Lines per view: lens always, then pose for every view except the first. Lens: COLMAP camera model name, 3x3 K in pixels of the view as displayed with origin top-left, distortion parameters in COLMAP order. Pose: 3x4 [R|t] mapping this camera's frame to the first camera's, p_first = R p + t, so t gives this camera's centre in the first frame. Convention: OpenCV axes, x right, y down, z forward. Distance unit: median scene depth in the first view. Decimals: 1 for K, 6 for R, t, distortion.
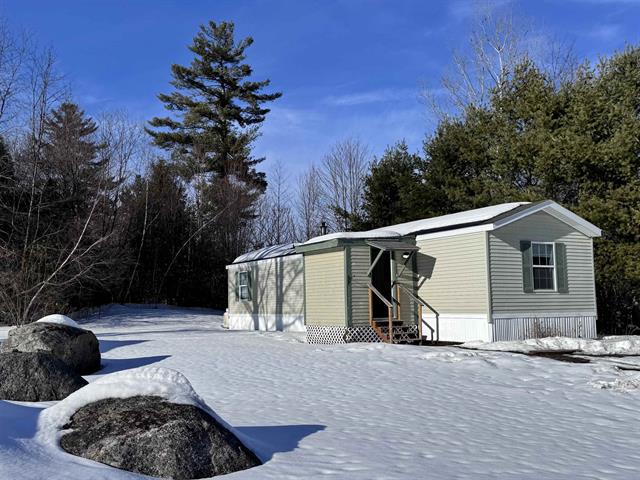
lens RADIAL K [[668.0, 0, 316.6], [0, 668.0, 242.8], [0, 0, 1]] dist [0.230602, -0.616016]
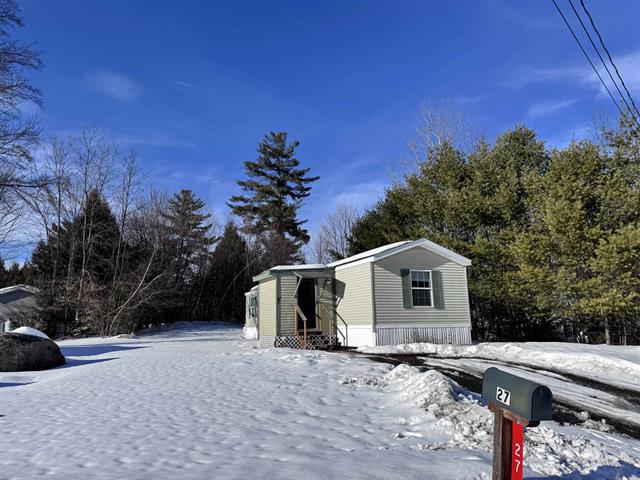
lens RADIAL K [[455.3, 0, 320.0], [0, 455.3, 240.0], [0, 0, 1]] dist [0.158952, -0.234122]
pose [[0.993024, -0.025147, -0.115201, 0.140830], [0.015189, 0.996134, -0.086520, 0.008781], [0.116931, 0.084166, 0.989567, 0.048746]]
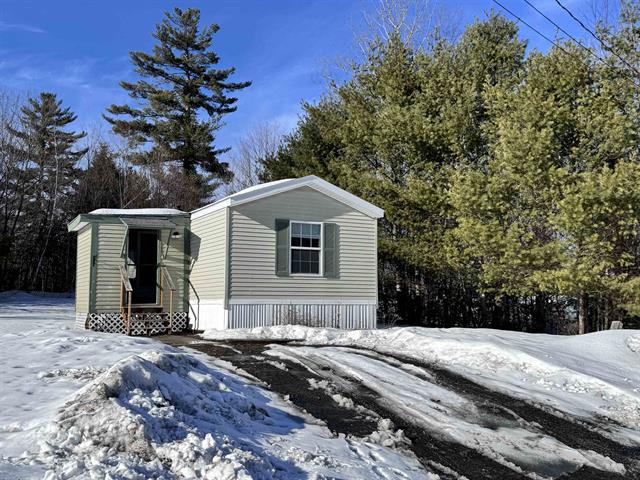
lens RADIAL K [[668.0, 0, 316.6], [0, 668.0, 242.8], [0, 0, 1]] dist [0.230602, -0.616016]
pose [[0.998462, 0.016088, -0.053053, 0.229092], [-0.015927, 0.999867, 0.003457, 0.013930], [0.053101, -0.002606, 0.998586, 0.064186]]
